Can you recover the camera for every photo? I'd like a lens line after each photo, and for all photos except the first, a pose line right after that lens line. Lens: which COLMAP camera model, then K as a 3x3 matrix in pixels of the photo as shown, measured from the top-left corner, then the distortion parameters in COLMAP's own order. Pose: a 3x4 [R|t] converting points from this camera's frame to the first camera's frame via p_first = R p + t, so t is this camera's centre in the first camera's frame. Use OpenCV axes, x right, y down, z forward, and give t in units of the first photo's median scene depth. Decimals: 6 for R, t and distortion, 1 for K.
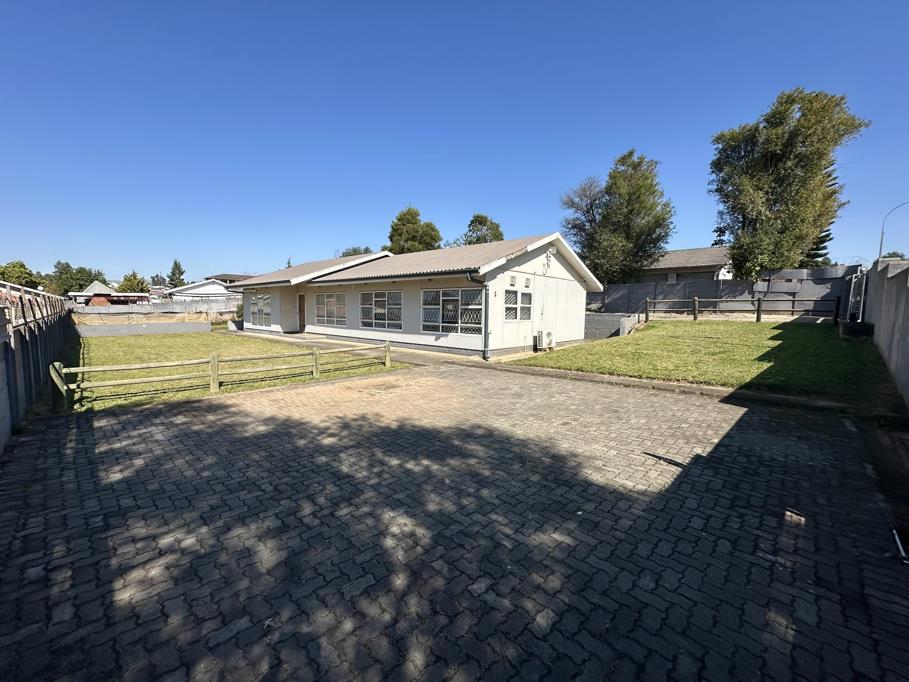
lens RADIAL K [[388.6, 0, 458.0], [0, 388.6, 339.6], [0, 0, 1]] dist [0.003163, 0.000111]
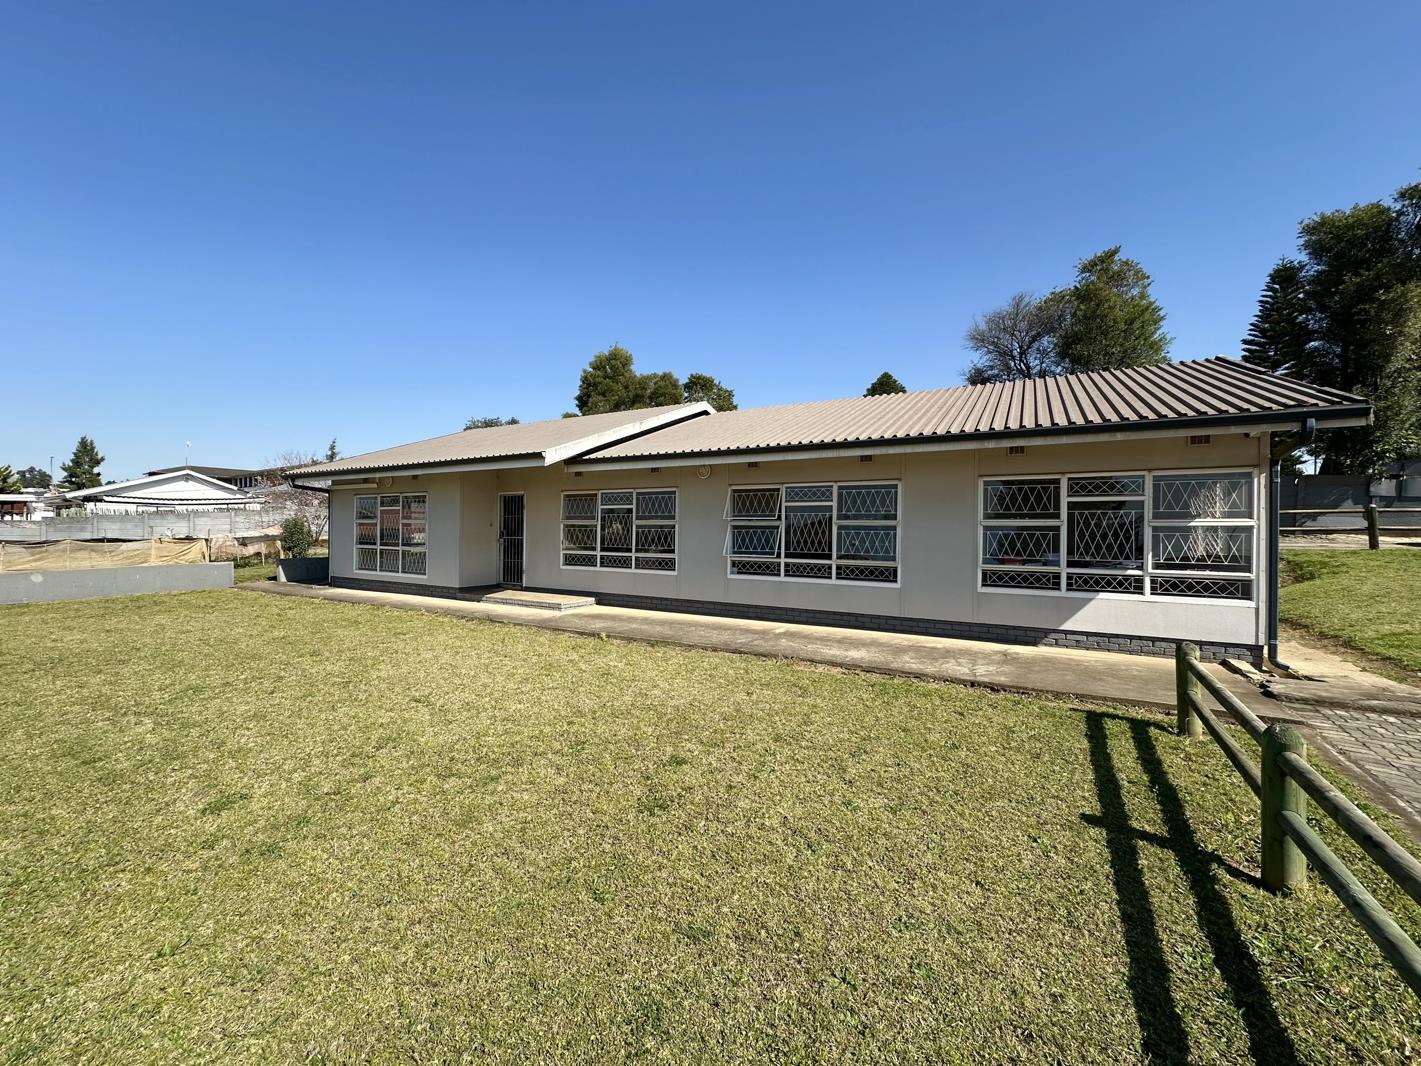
lens RADIAL K [[569.7, 0, 703.4], [0, 569.7, 532.5], [0, 0, 1]] dist [0.000388, -0.000086]
pose [[0.976551, -0.005207, 0.215224, -0.246956], [0.020689, 0.997350, -0.069745, -0.022183], [-0.214291, 0.072562, 0.974071, 0.274690]]
